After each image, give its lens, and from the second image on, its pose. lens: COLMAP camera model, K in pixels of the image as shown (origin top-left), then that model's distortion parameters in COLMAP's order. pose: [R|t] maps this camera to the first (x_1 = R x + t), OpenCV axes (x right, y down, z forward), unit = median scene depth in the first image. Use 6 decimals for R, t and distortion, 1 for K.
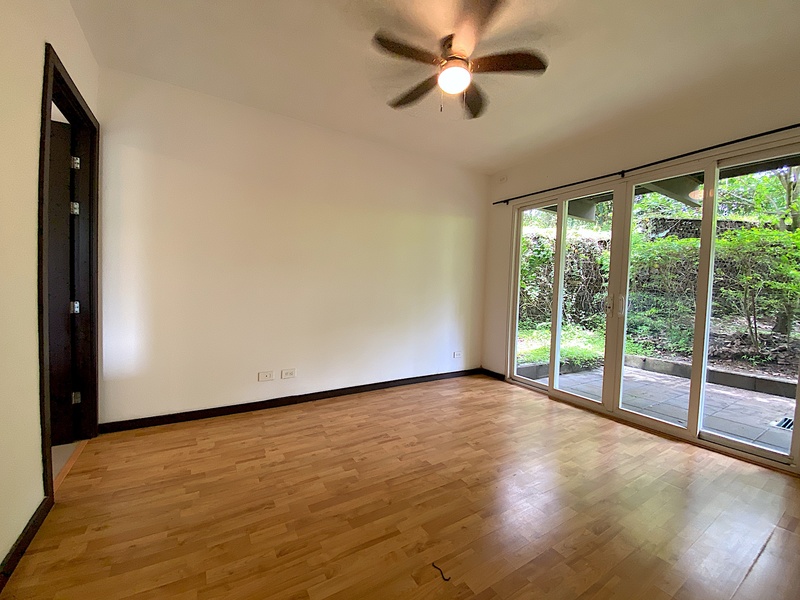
lens RADIAL K [[323.6, 0, 399.3], [0, 323.6, 298.4], [0, 0, 1]] dist [0.038318, -0.029967]
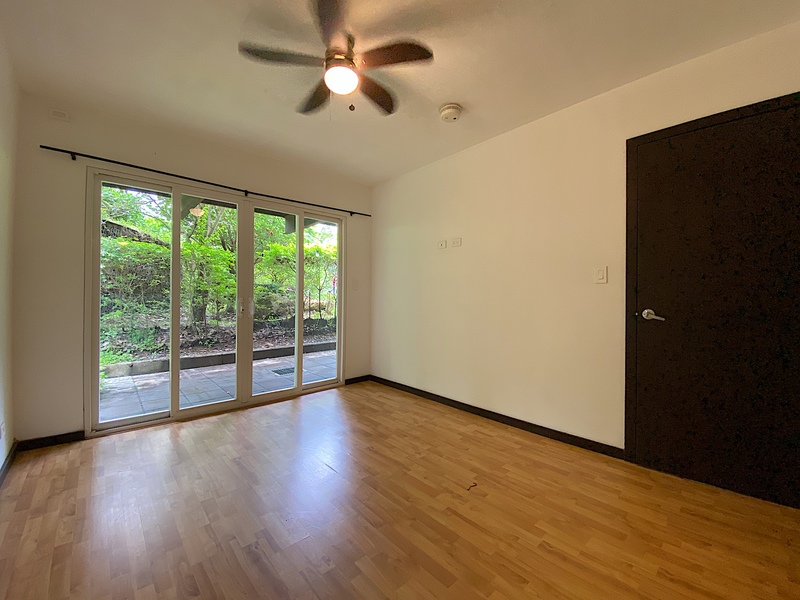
lens RADIAL K [[323.6, 0, 399.3], [0, 323.6, 298.4], [0, 0, 1]] dist [0.038318, -0.029967]
pose [[-0.180978, -0.032838, 0.982939, -0.519690], [0.023186, 0.999022, 0.037645, -0.039275], [-0.983214, 0.029603, -0.180040, 0.646260]]
